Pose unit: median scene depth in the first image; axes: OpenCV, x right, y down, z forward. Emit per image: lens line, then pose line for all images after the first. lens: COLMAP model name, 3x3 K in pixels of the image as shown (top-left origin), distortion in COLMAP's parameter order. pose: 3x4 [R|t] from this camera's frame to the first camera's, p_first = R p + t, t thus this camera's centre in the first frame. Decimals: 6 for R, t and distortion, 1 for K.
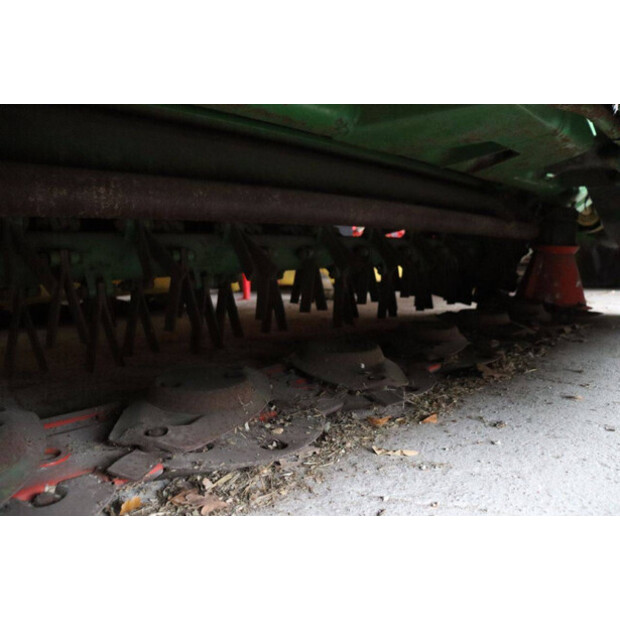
lens RADIAL K [[517.1, 0, 310.0], [0, 517.1, 310.0], [0, 0, 1]] dist [-0.161297, 0.151942]
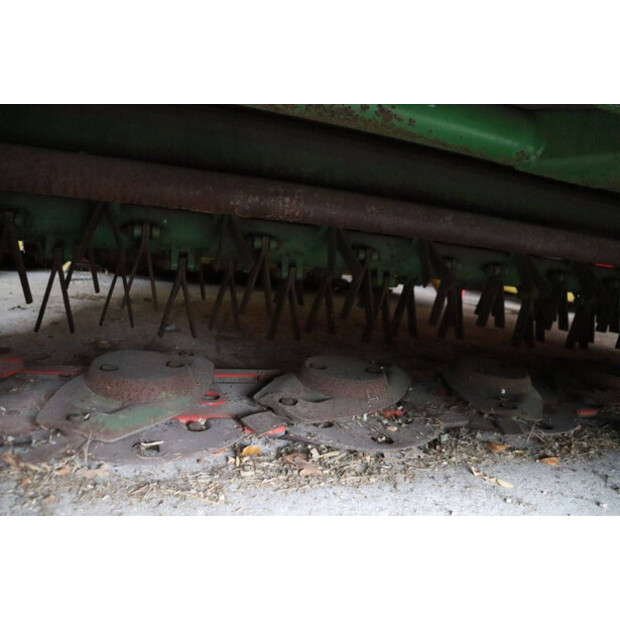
lens RADIAL K [[517.1, 0, 310.0], [0, 517.1, 310.0], [0, 0, 1]] dist [-0.161297, 0.151942]
pose [[0.889345, 0.197443, -0.412409, 0.189056], [-0.186063, 0.980180, 0.068028, -0.063143], [0.417667, 0.016234, 0.908455, -0.105043]]
